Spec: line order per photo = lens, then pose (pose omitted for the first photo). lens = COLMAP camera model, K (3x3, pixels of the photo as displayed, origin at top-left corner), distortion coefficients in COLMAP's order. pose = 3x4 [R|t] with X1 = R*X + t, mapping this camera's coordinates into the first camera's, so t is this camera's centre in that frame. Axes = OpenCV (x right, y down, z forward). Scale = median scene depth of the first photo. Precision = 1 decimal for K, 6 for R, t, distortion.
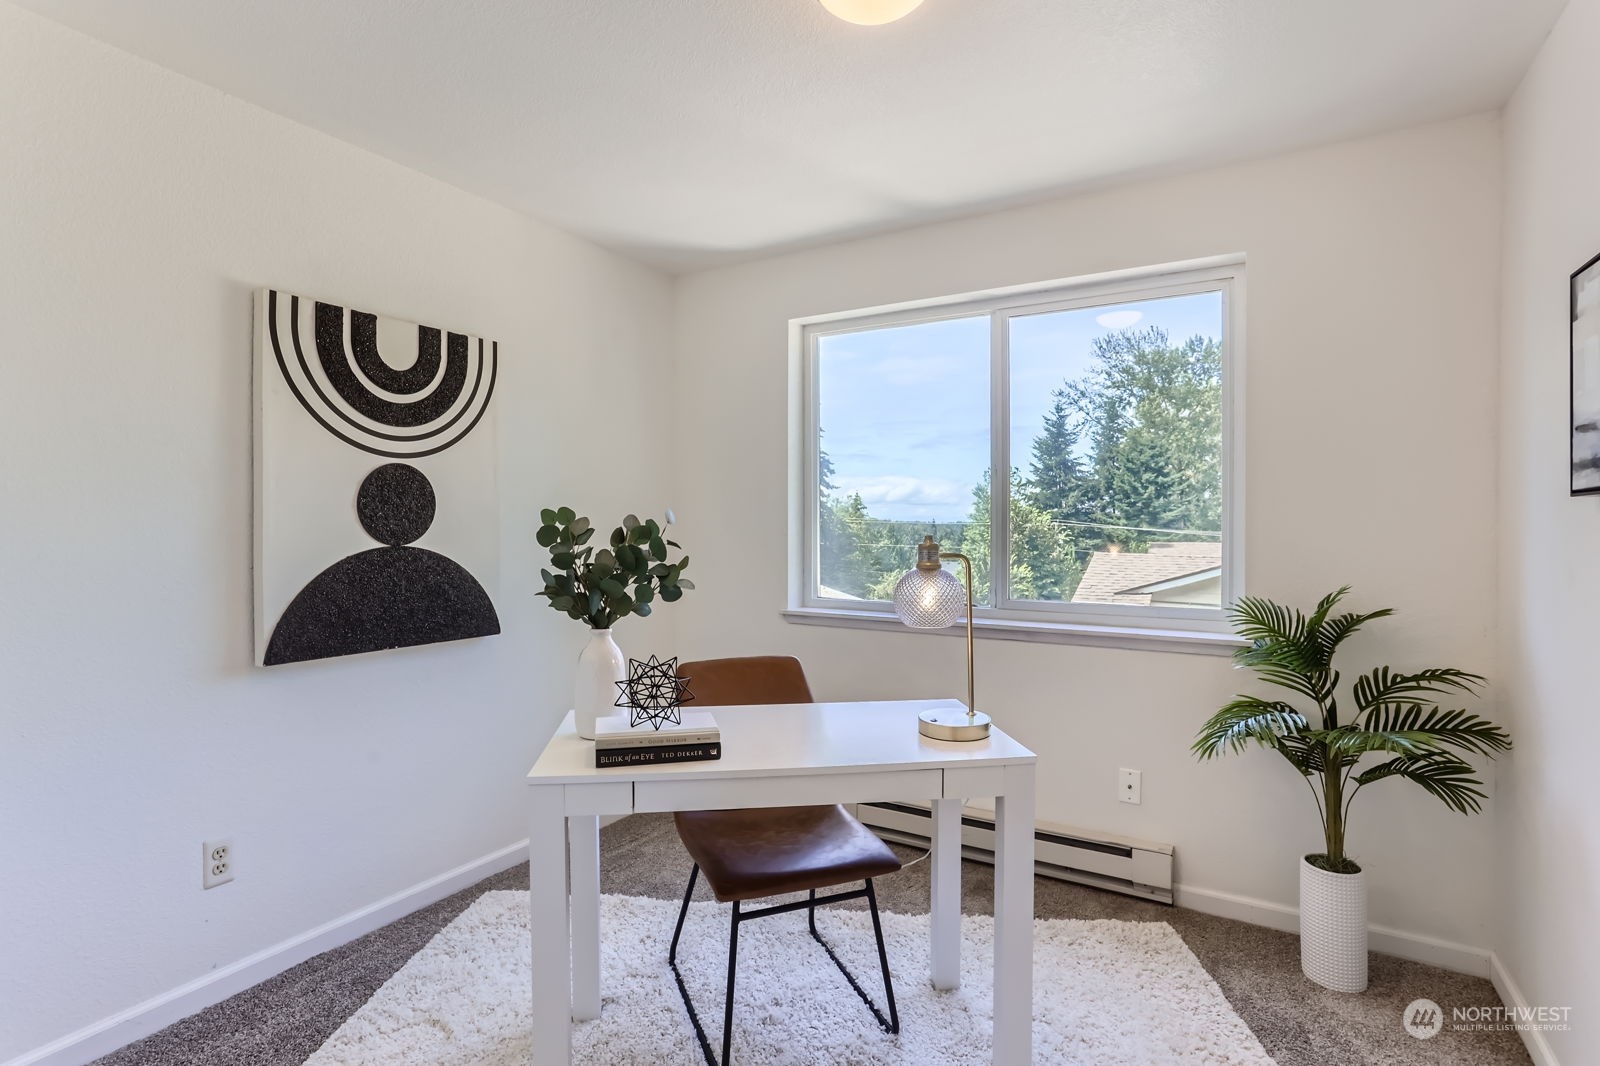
lens RADIAL K [[784.8, 0, 795.7], [0, 784.8, 536.6], [0, 0, 1]] dist [-0.042890, 0.025840]
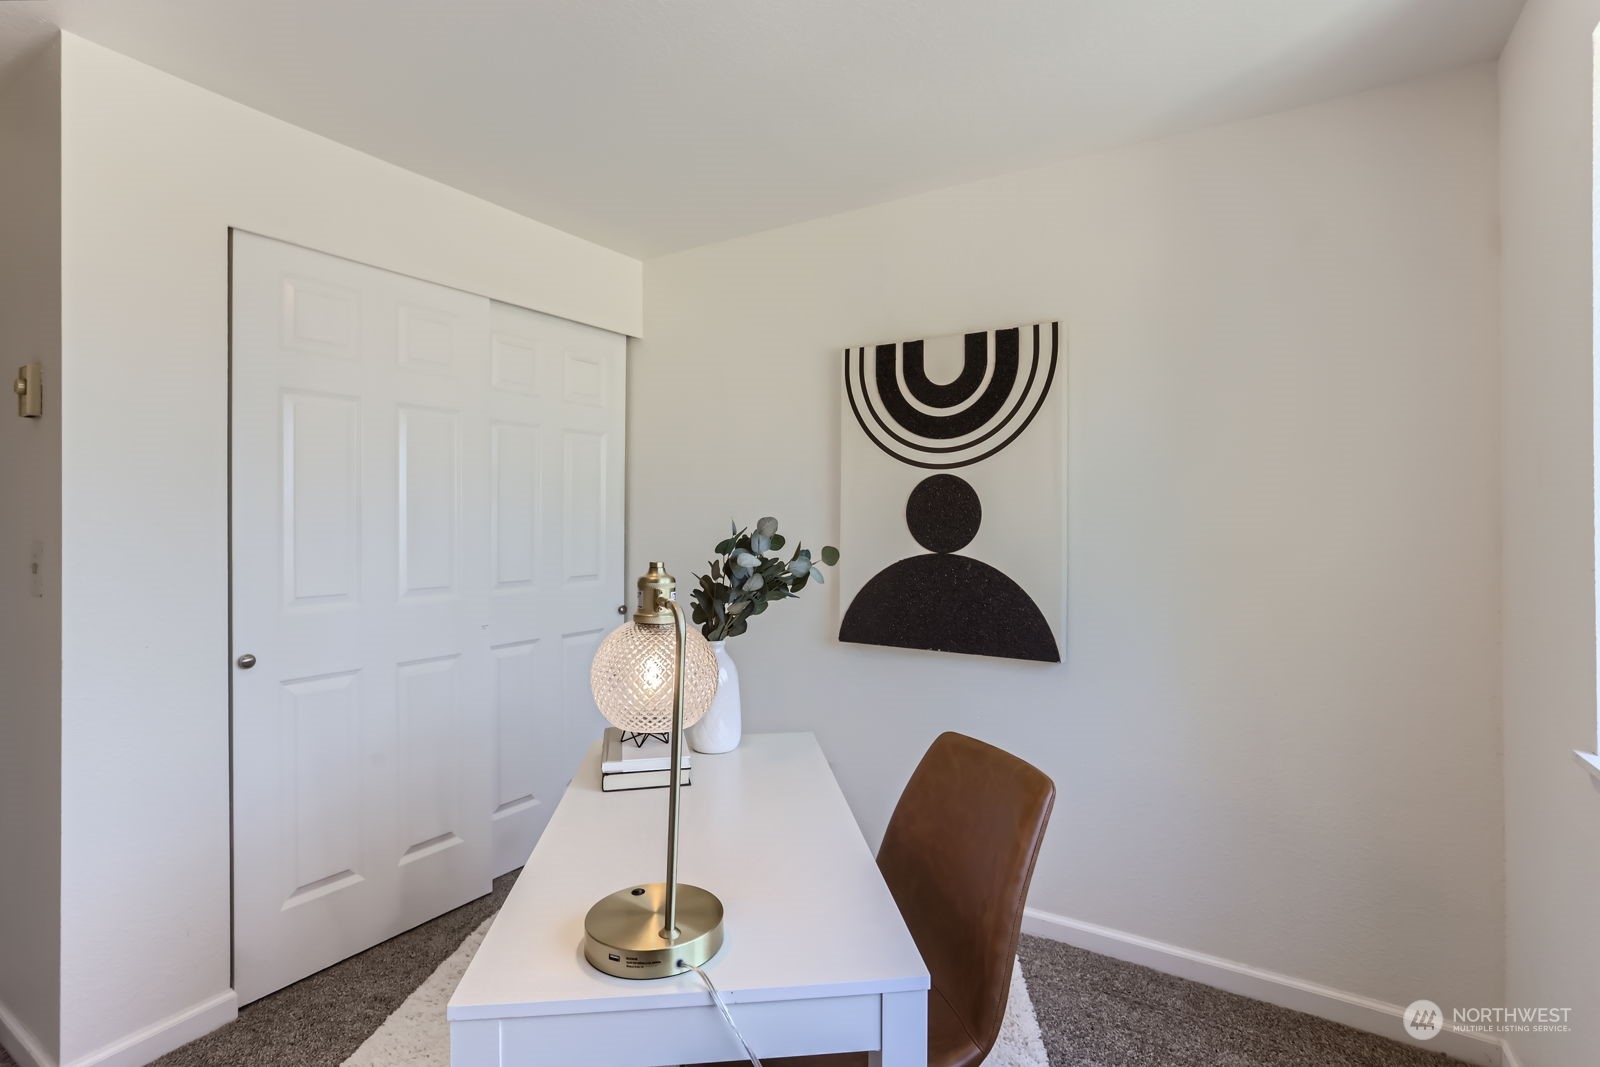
lens RADIAL K [[784.8, 0, 795.7], [0, 784.8, 537.1], [0, 0, 1]] dist [-0.042890, 0.025840]
pose [[-0.014602, 0.005198, -0.999880, 0.523415], [-0.028861, 0.999568, 0.005618, -0.009742], [0.999477, 0.028939, -0.014445, 0.793457]]
